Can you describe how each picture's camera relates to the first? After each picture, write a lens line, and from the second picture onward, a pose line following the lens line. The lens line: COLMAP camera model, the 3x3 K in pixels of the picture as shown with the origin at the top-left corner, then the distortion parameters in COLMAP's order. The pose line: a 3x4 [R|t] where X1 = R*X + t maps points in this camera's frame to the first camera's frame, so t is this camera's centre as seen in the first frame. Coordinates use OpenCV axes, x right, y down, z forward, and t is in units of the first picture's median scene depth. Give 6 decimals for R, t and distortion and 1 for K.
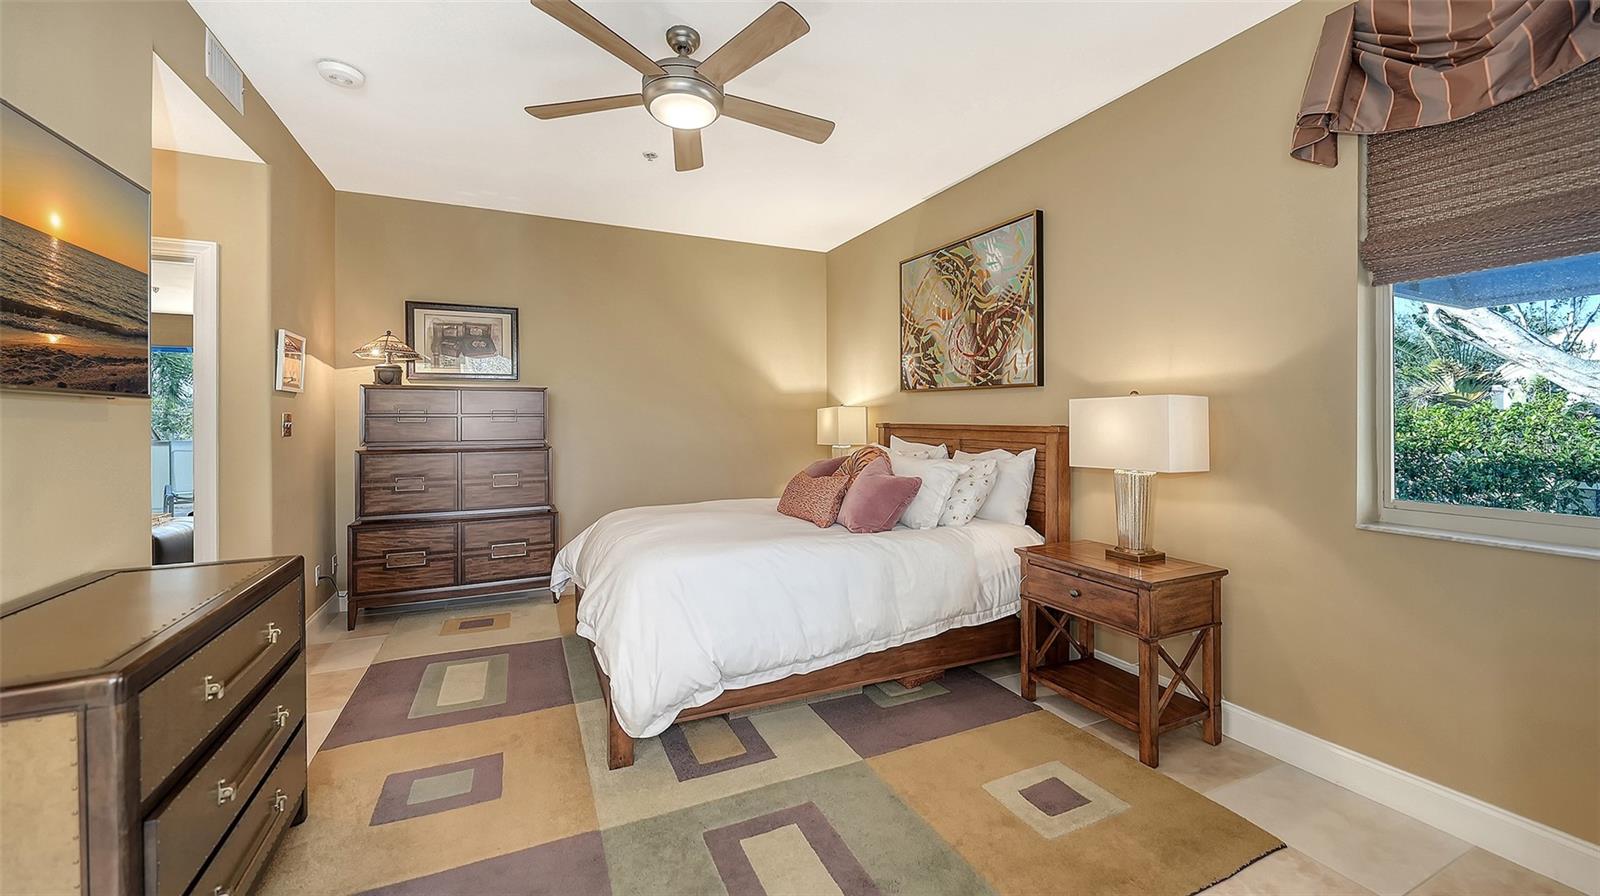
lens RADIAL K [[576.5, 0, 790.0], [0, 576.5, 422.1], [0, 0, 1]] dist [-0.001406, -0.000240]
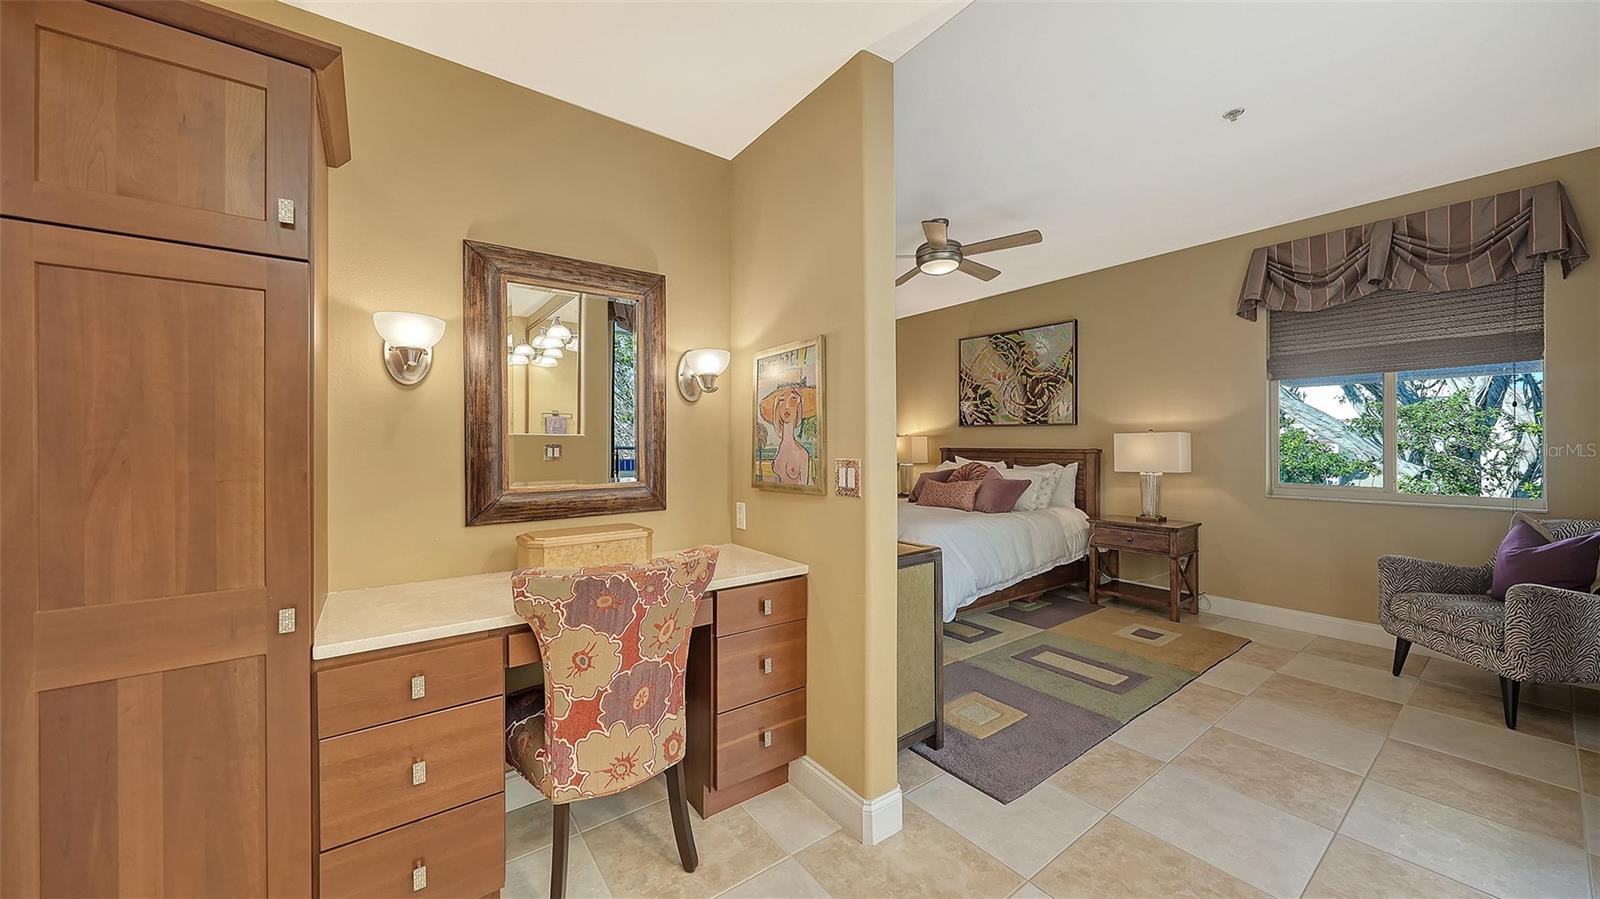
lens RADIAL K [[552.7, 0, 763.9], [0, 552.7, 448.3], [0, 0, 1]] dist [-0.002408, -0.000377]
pose [[0.980880, -0.003420, 0.194582, -0.845738], [0.002857, 0.999991, 0.003172, -0.003668], [-0.194591, -0.002555, 0.980881, -0.429787]]
